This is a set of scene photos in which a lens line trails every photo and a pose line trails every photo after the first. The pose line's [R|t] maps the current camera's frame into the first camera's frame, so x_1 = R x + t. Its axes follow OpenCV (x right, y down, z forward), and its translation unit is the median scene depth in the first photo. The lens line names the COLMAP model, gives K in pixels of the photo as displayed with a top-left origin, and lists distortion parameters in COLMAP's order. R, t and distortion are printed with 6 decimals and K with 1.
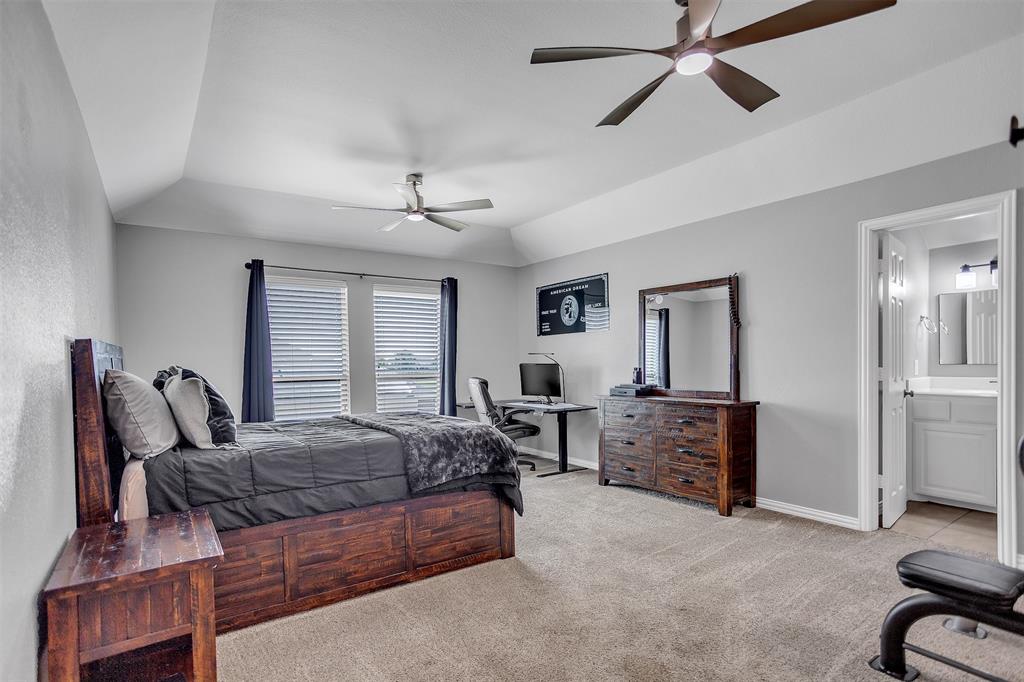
lens RADIAL K [[500.6, 0, 511.5], [0, 500.6, 343.9], [0, 0, 1]] dist [-0.059485, 0.036763]
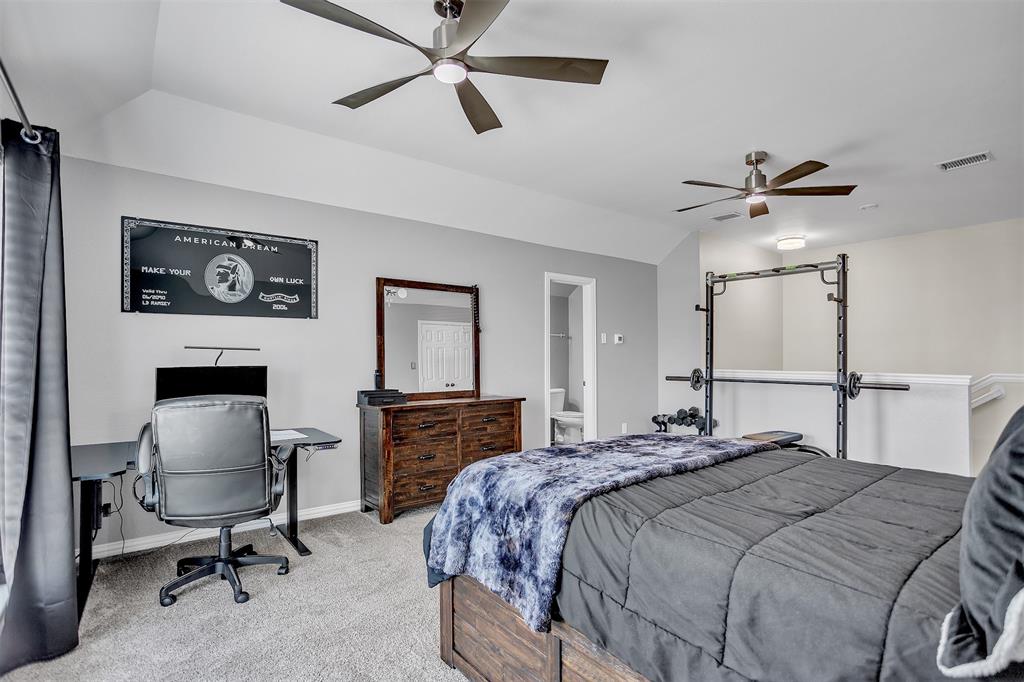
lens RADIAL K [[500.6, 0, 511.5], [0, 500.6, 343.9], [0, 0, 1]] dist [-0.059485, 0.036763]
pose [[-0.028116, 0.034070, 0.999024, -0.516722], [-0.039920, 0.998583, -0.035178, 0.021255], [-0.998807, -0.040870, -0.026716, 0.707567]]
